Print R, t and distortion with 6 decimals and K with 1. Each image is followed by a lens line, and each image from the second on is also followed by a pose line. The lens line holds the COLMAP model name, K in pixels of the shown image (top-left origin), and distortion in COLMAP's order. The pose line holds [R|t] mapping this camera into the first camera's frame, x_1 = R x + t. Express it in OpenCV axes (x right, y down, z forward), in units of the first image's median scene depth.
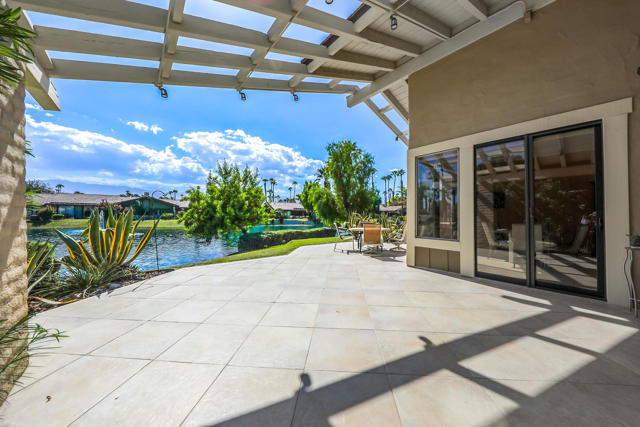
lens RADIAL K [[220.7, 0, 321.6], [0, 220.7, 212.4], [0, 0, 1]] dist [-0.005945, -0.000187]
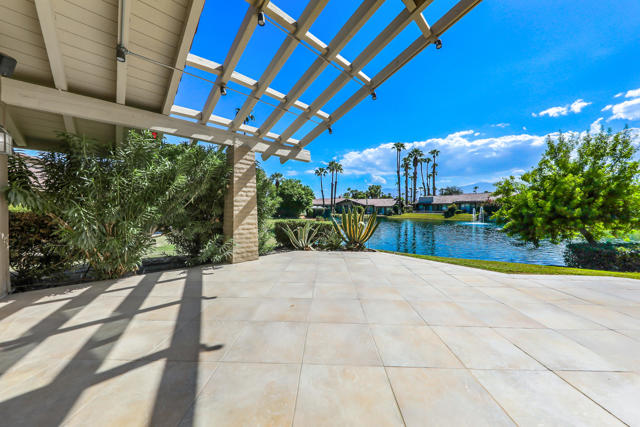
lens RADIAL K [[220.7, 0, 326.0], [0, 220.7, 208.6], [0, 0, 1]] dist [-0.005945, -0.000187]
pose [[0.068221, -0.005337, -0.997656, 0.729282], [0.007629, 0.999959, -0.004827, 0.009116], [0.997641, -0.007282, 0.068259, 0.727960]]
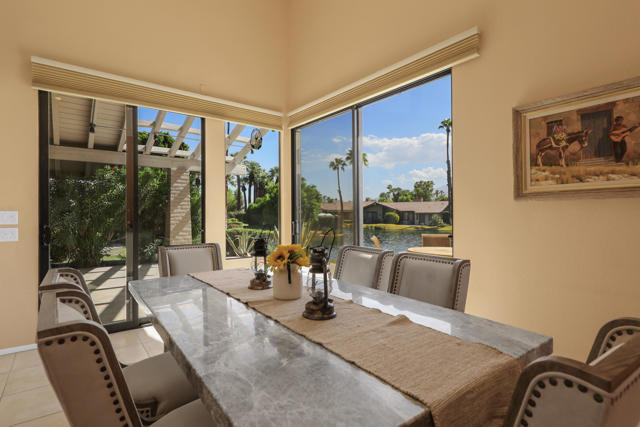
lens RADIAL K [[329.6, 0, 318.7], [0, 329.6, 213.4], [0, 0, 1]] dist [0.006780, -0.001153]
pose [[-0.052901, -0.013396, -0.998510, 1.864148], [0.009676, 0.999856, -0.013927, 0.002015], [0.998553, -0.010398, -0.052764, 1.554988]]
